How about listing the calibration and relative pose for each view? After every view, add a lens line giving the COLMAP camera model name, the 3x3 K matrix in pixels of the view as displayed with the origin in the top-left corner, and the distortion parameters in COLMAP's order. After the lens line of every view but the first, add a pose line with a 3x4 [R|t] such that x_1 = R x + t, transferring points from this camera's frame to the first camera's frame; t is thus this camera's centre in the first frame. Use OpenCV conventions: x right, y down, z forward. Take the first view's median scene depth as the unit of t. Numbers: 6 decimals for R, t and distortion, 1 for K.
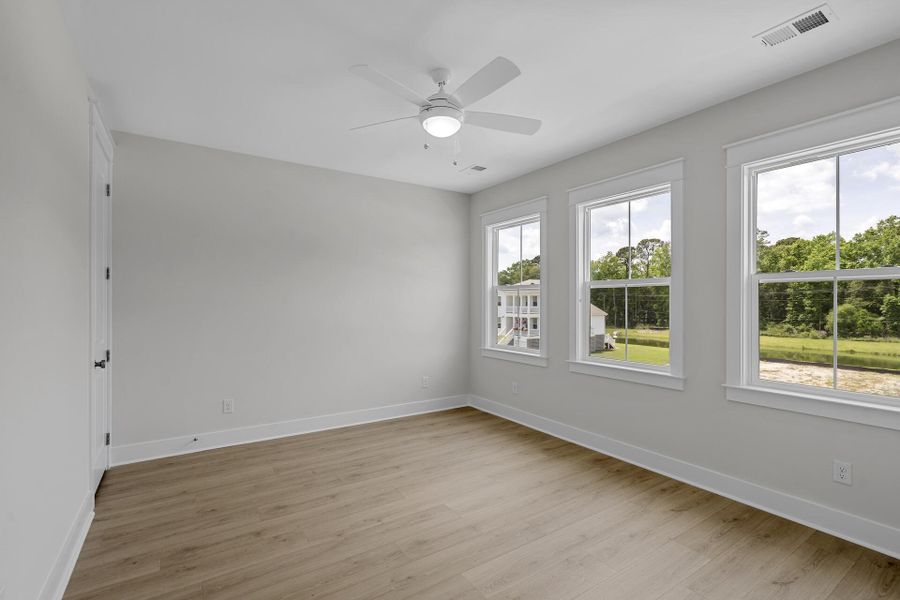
lens RADIAL K [[407.6, 0, 448.1], [0, 407.6, 301.4], [0, 0, 1]] dist [-0.000311, 0.002048]
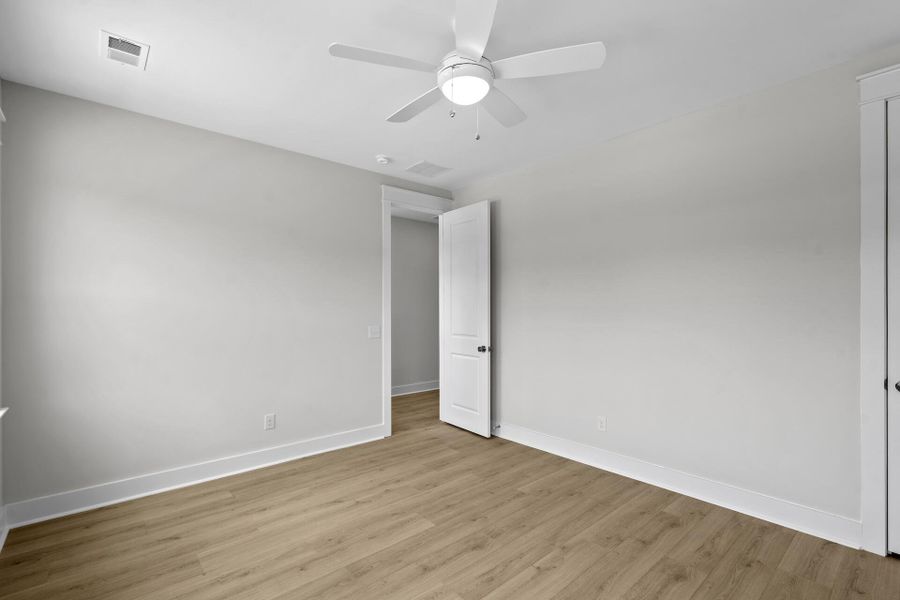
lens RADIAL K [[407.6, 0, 448.2], [0, 407.6, 301.9], [0, 0, 1]] dist [-0.000311, 0.002048]
pose [[-0.990532, -0.004046, -0.137221, 0.145690], [-0.002534, 0.999934, -0.011194, -0.000827], [0.137257, -0.010740, -0.990477, 1.984813]]
